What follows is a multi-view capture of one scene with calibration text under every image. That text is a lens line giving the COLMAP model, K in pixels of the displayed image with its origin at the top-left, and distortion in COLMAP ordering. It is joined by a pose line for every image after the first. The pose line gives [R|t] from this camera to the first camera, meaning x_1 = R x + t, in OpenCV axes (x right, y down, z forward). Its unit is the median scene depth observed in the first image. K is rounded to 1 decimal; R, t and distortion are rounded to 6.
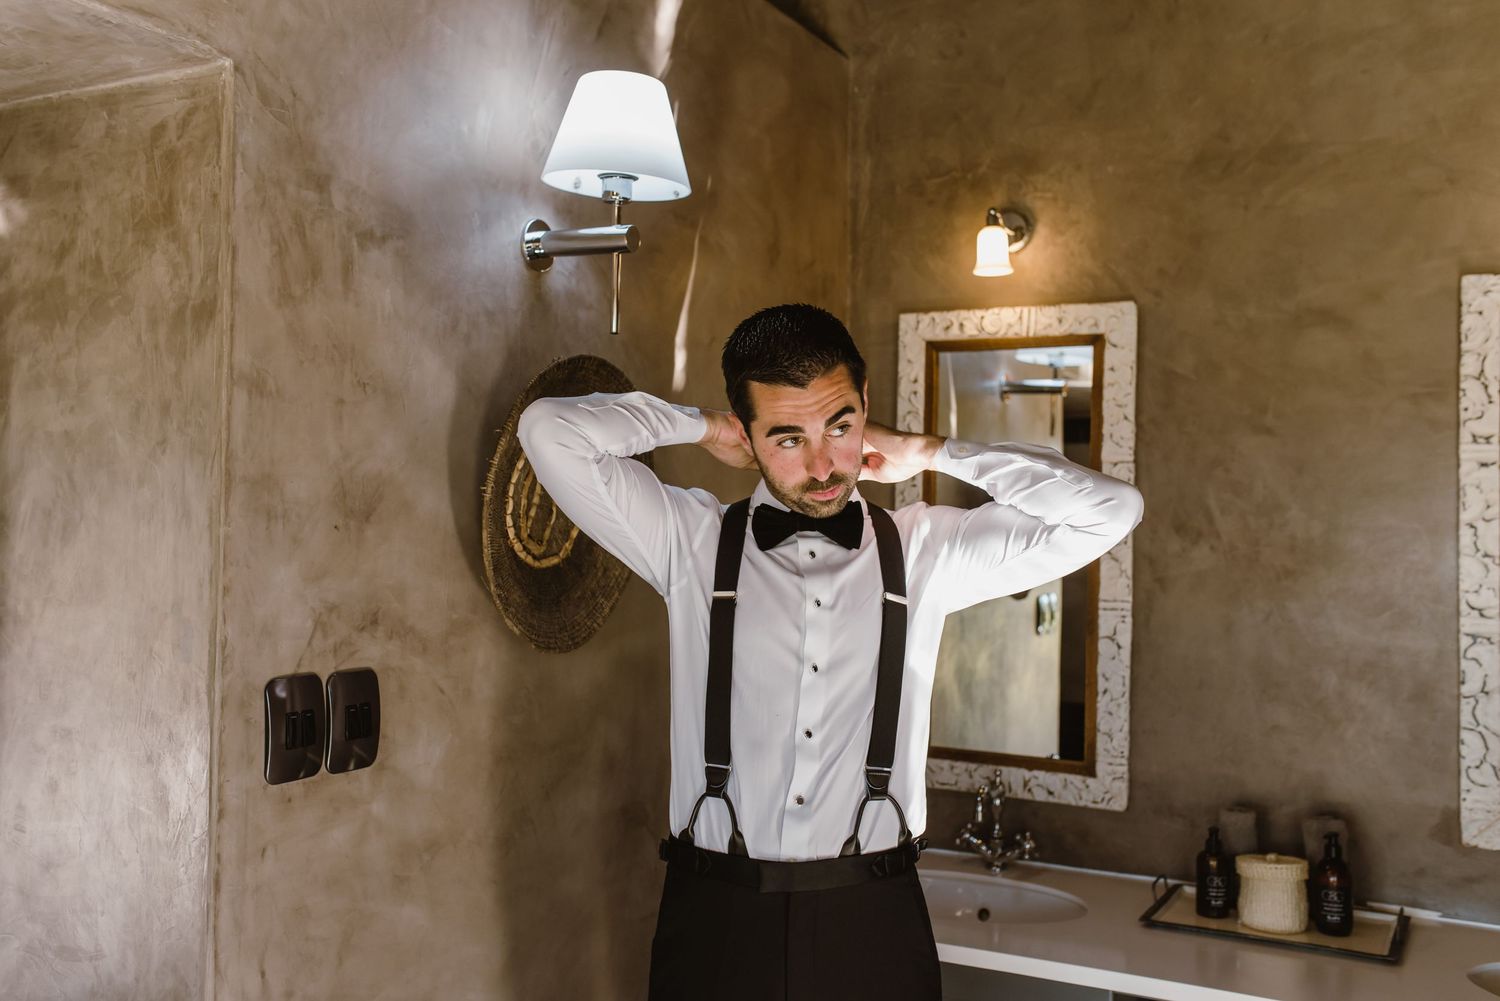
lens RADIAL K [[1487.7, 0, 745.8], [0, 1487.7, 496.8], [0, 0, 1]] dist [0.004807, 0.102458]
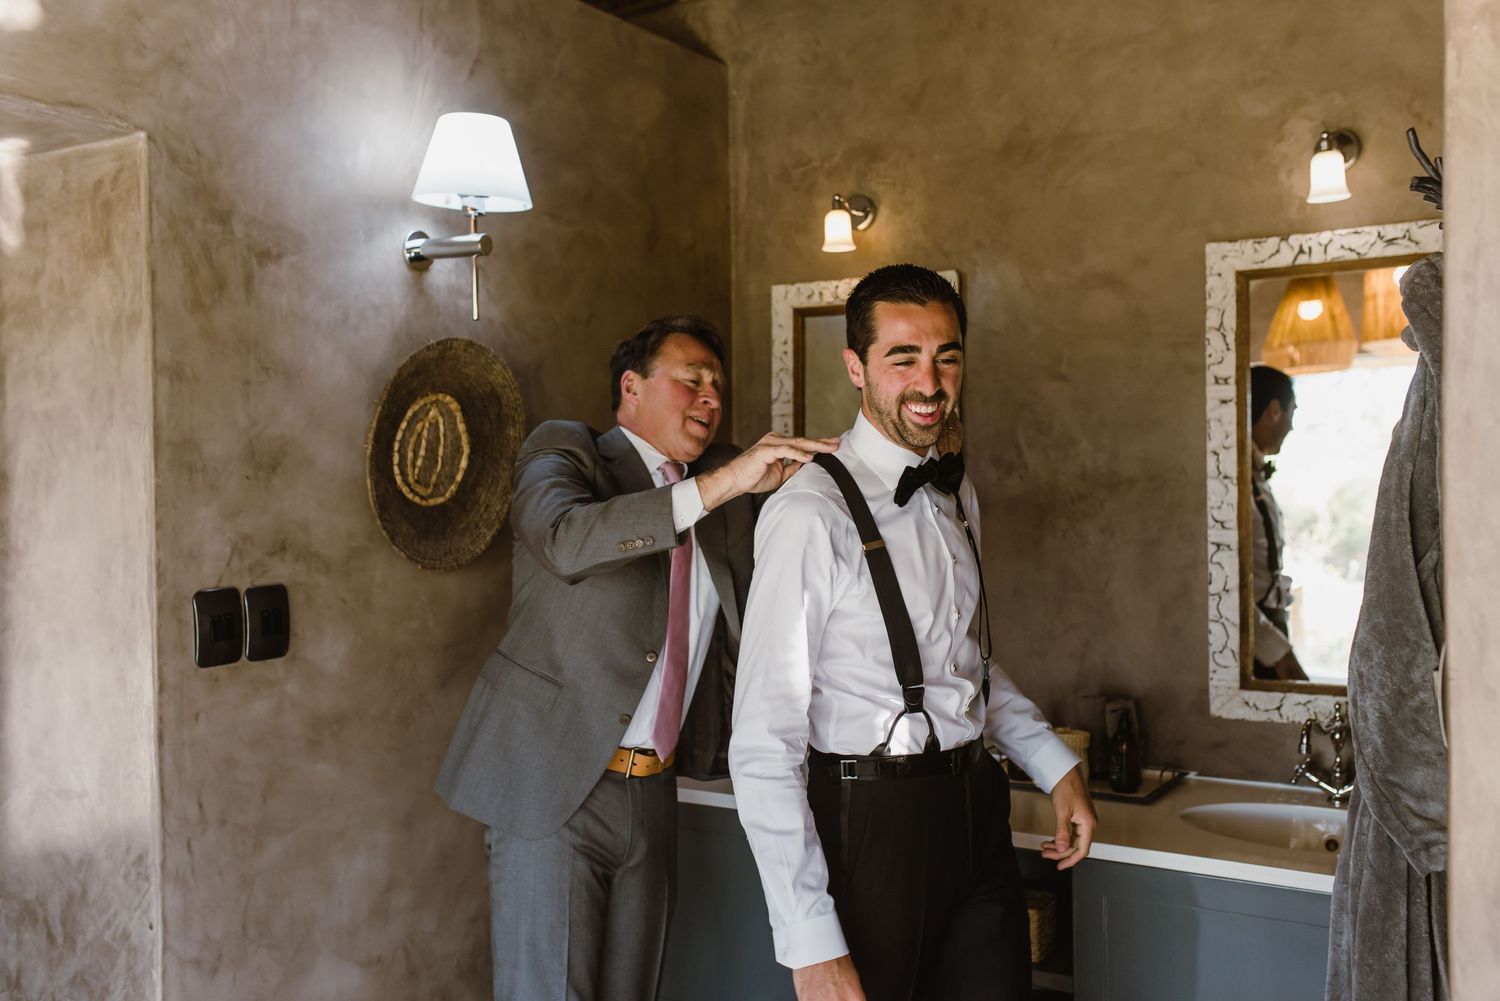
lens RADIAL K [[1516.5, 0, 759.9], [0, 1516.5, 505.0], [0, 0, 1]] dist [0.004305, 0.109365]
pose [[0.997818, -0.024851, -0.061171, 0.193373], [0.027328, 0.998826, 0.039990, 0.002463], [0.060106, -0.041574, 0.997326, -0.239074]]
